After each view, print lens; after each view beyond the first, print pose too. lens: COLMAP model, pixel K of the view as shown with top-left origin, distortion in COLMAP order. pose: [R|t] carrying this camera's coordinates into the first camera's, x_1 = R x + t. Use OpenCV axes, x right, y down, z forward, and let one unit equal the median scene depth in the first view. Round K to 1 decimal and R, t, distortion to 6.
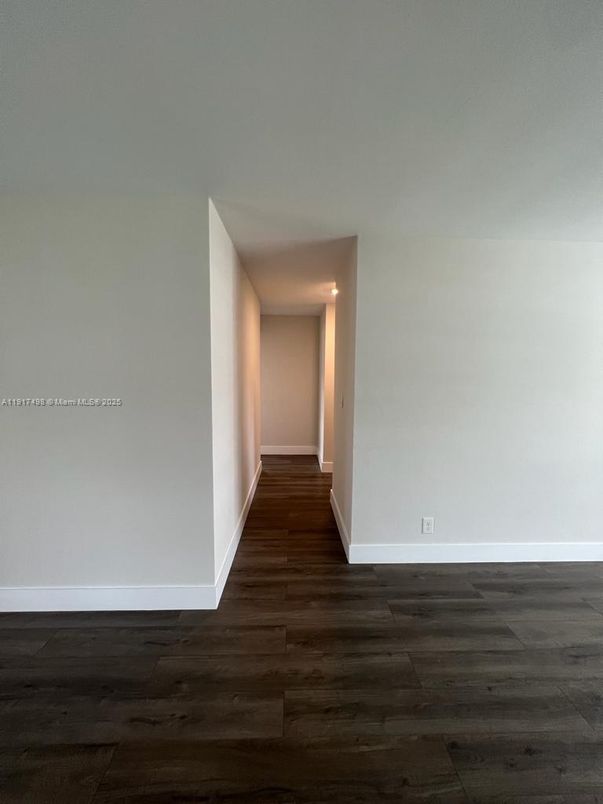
lens RADIAL K [[319.8, 0, 301.8], [0, 319.8, 397.1], [0, 0, 1]] dist [-0.001502, -0.000122]
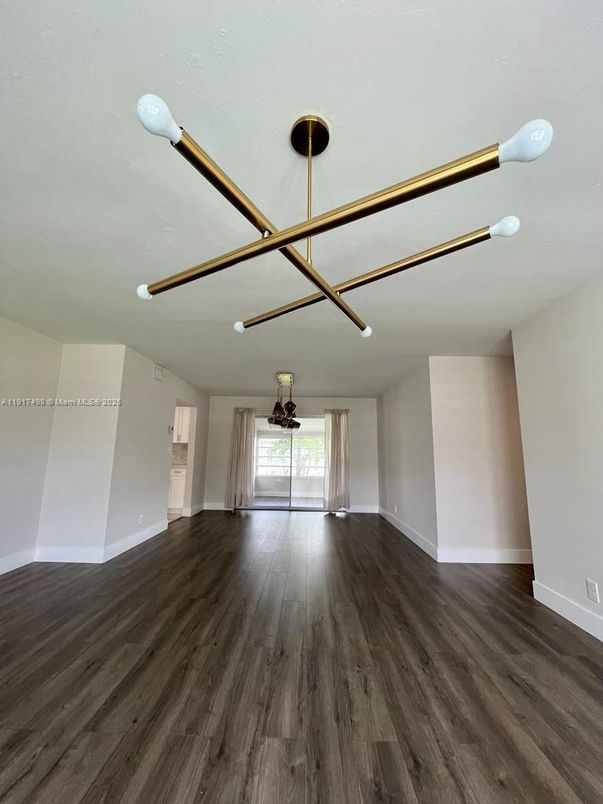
lens RADIAL K [[319.8, 0, 301.8], [0, 319.8, 397.1], [0, 0, 1]] dist [-0.001502, -0.000122]
pose [[-0.041663, -0.180922, -0.982615, 1.658895], [-0.099972, 0.979288, -0.176071, 0.135750], [0.994118, 0.090898, -0.058887, 0.241002]]
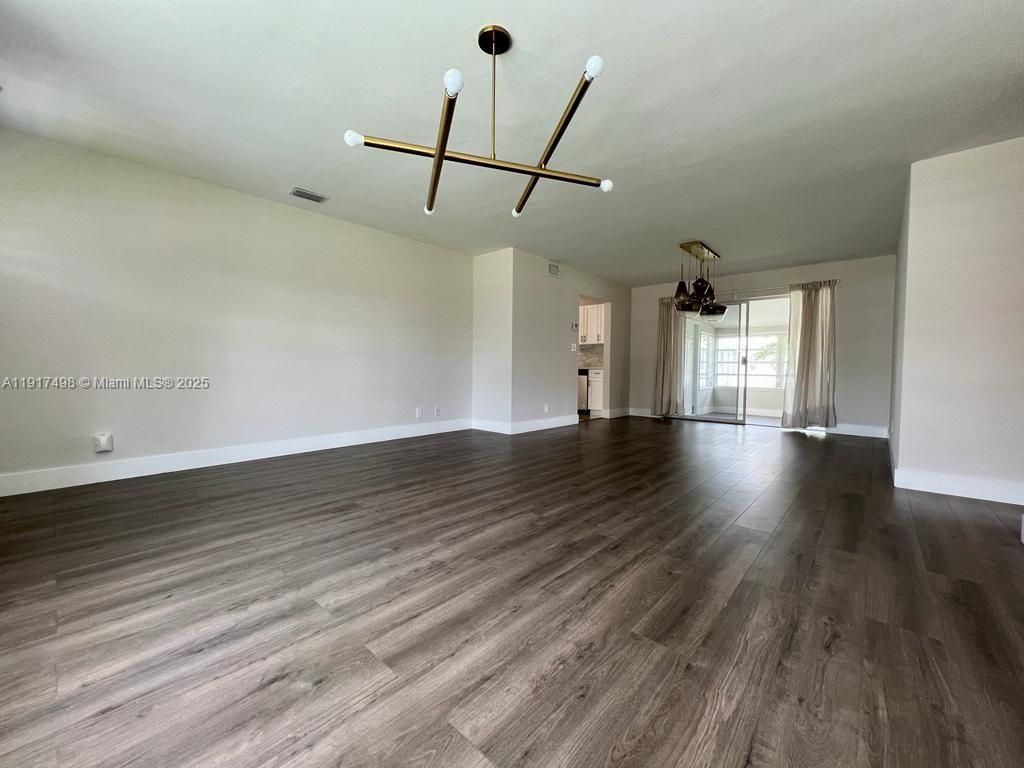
lens RADIAL K [[407.3, 0, 511.7], [0, 407.3, 383.1], [0, 0, 1]] dist [-0.001502, -0.000122]
pose [[-0.684562, 0.016126, -0.728776, 1.797589], [-0.073141, 0.993190, 0.090681, 0.225479], [0.725276, 0.115380, -0.678721, 0.904279]]
